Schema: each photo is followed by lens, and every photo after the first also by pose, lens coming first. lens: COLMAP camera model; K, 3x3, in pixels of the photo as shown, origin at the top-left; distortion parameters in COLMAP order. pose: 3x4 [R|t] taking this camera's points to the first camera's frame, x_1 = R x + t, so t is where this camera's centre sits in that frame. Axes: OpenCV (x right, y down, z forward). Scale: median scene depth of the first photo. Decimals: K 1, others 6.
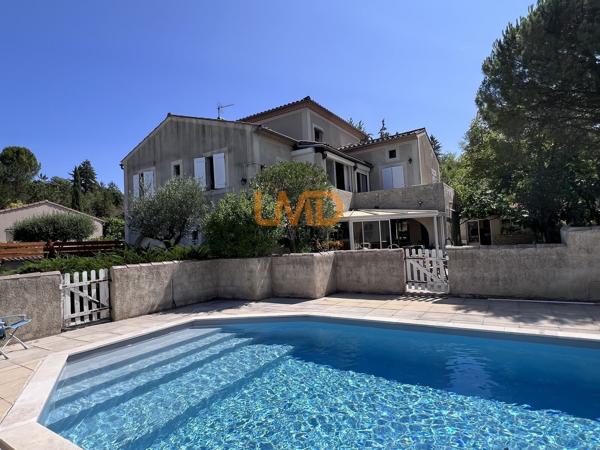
lens RADIAL K [[351.9, 0, 288.6], [0, 351.9, 225.9], [0, 0, 1]] dist [-0.004780, -0.001466]
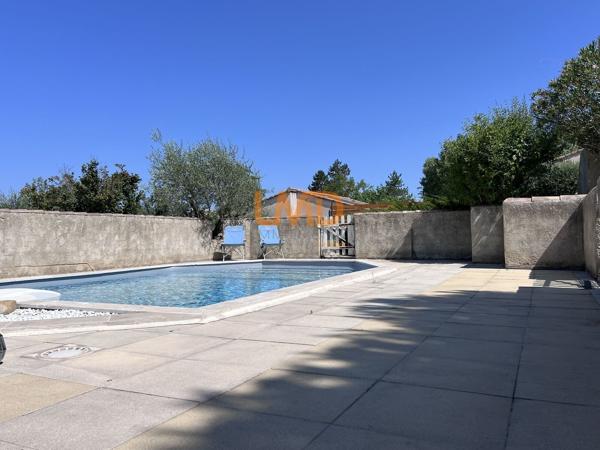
lens RADIAL K [[474.1, 0, 300.0], [0, 474.1, 225.0], [0, 0, 1]] dist [0.004886, -0.006706]
pose [[0.113507, 0.028309, -0.993134, 0.840236], [0.058119, 0.997693, 0.035082, 0.069325], [0.991836, -0.061702, 0.111600, 0.495313]]
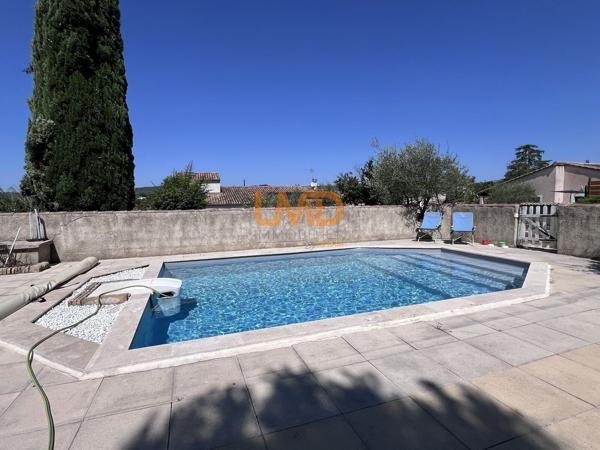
lens RADIAL K [[304.9, 0, 300.0], [0, 304.9, 225.0], [0, 0, 1]] dist [0.002408, -0.000169]
pose [[-0.605126, 0.120456, -0.786964, 0.573217], [0.084071, 0.992629, 0.087290, 0.023487], [0.791678, -0.013340, -0.610793, 0.734218]]
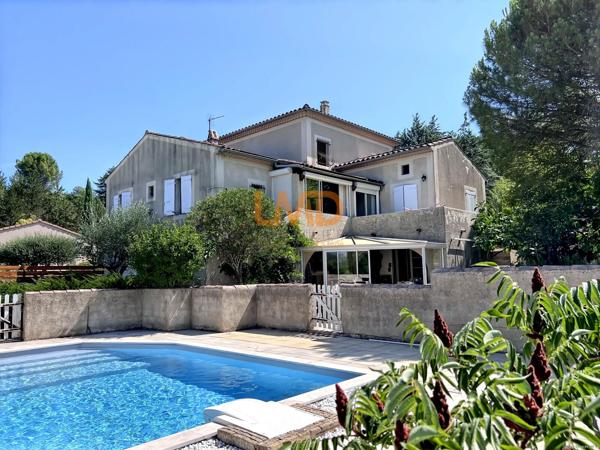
lens RADIAL K [[474.1, 0, 300.0], [0, 474.1, 225.0], [0, 0, 1]] dist [0.004886, -0.006706]
pose [[0.985085, 0.011326, -0.171696, 0.485593], [-0.019427, 0.998772, -0.045575, -0.036088], [0.170969, 0.048230, 0.984095, -0.276264]]
